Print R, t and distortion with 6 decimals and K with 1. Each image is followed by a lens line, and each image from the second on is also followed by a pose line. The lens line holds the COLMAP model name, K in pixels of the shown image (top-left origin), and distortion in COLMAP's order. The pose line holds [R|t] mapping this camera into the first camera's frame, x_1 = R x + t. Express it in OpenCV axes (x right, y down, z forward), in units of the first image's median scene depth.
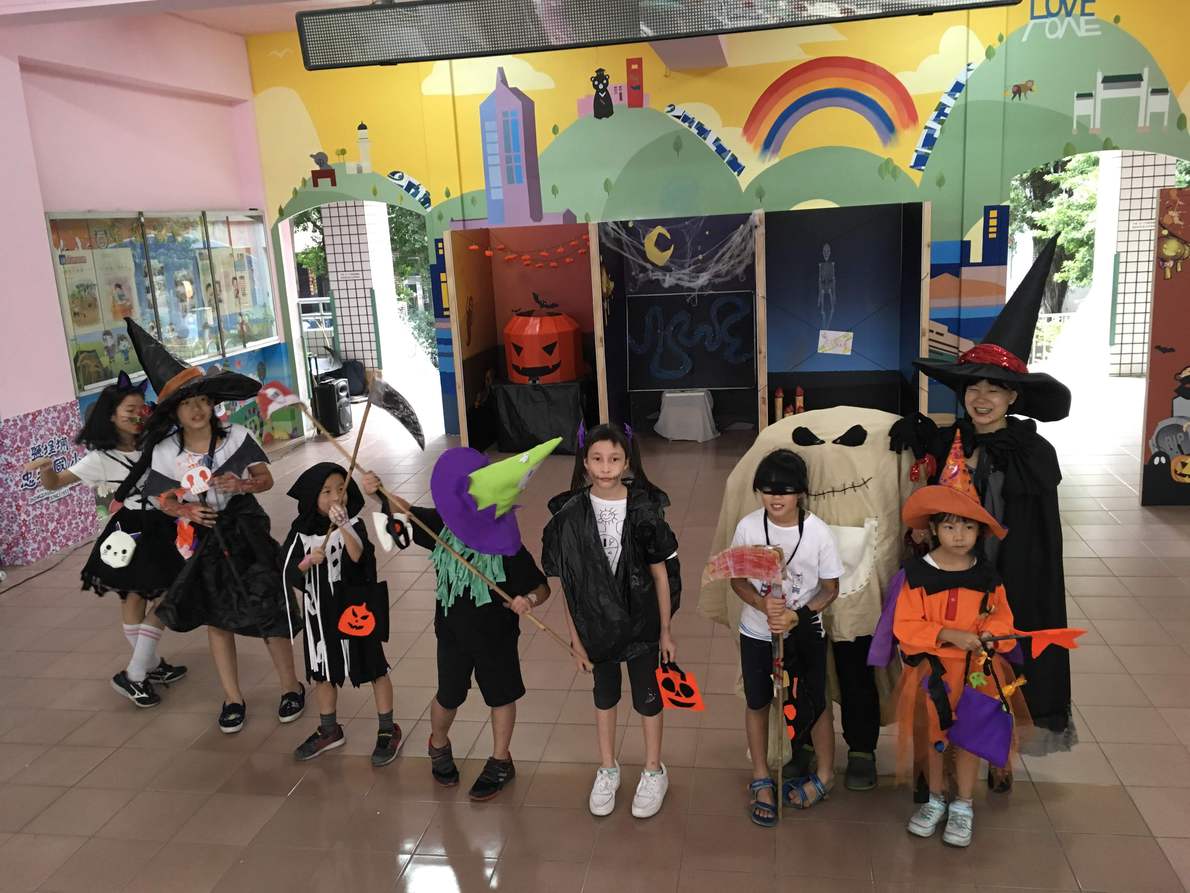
lens RADIAL K [[1002.2, 0, 595.0], [0, 1002.2, 446.5], [0, 0, 1]] dist [0.084912, -0.113591]
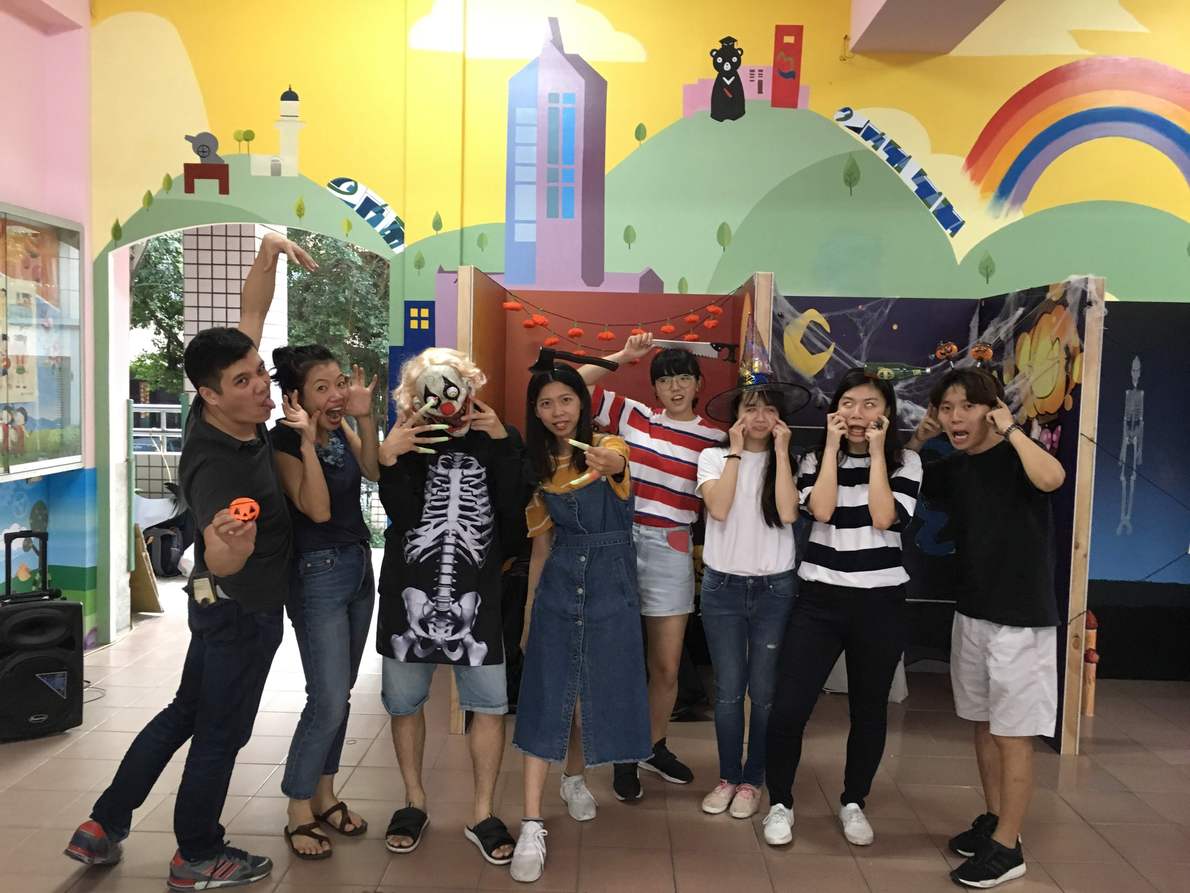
lens RADIAL K [[1002.2, 0, 595.0], [0, 1002.2, 446.5], [0, 0, 1]] dist [0.084912, -0.113591]
pose [[0.985895, 0.069607, 0.152206, -0.141379], [-0.045483, 0.986616, -0.156592, -0.046496], [-0.161069, 0.147460, 0.975865, 0.474672]]
